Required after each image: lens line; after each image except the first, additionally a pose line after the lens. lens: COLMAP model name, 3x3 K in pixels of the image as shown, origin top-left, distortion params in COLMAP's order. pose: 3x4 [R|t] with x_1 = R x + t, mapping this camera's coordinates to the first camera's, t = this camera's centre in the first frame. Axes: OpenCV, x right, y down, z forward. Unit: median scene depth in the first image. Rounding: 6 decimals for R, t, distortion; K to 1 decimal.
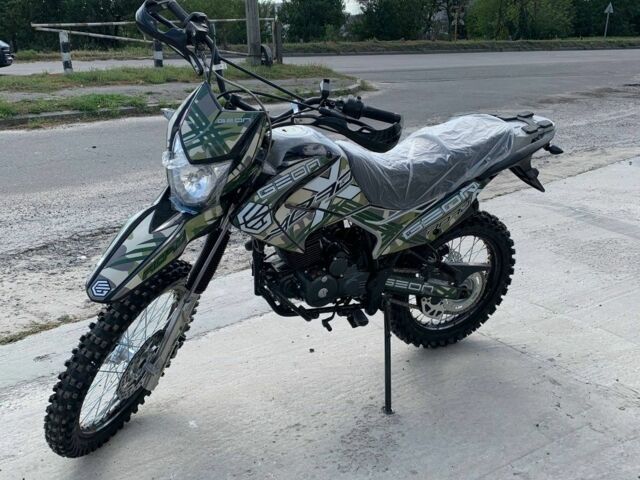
lens RADIAL K [[672.1, 0, 320.0], [0, 672.1, 240.0], [0, 0, 1]] dist [0.111784, -0.269724]
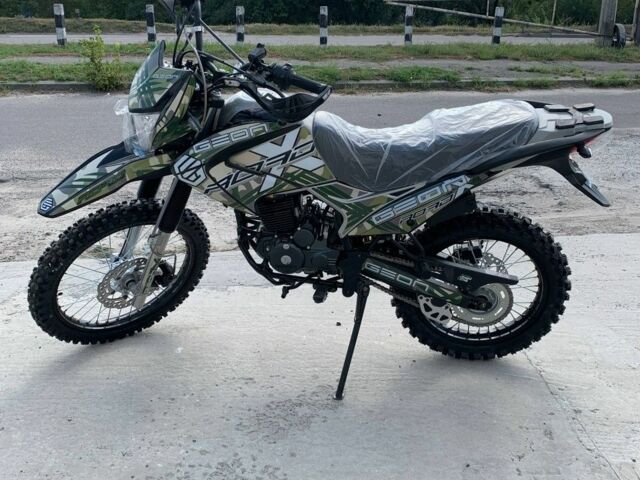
lens RADIAL K [[662.5, 0, 304.7], [0, 662.5, 236.0], [0, 0, 1]] dist [0.104462, -0.221043]
pose [[0.831630, 0.197735, -0.518935, 0.531031], [-0.182700, 0.979861, 0.080577, -0.041615], [0.524417, 0.027799, 0.851008, 0.165218]]
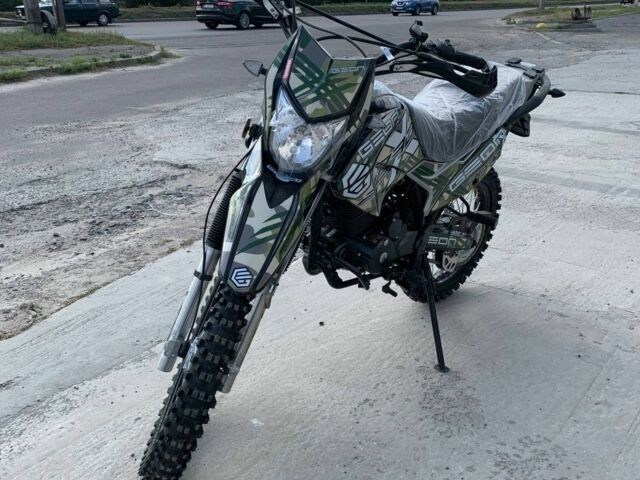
lens RADIAL K [[672.1, 0, 320.0], [0, 672.1, 240.0], [0, 0, 1]] dist [0.111784, -0.269724]
pose [[0.940639, -0.119252, 0.317771, -0.370067], [0.105551, 0.992599, 0.060055, -0.011160], [-0.322580, -0.022949, 0.946264, 0.139770]]
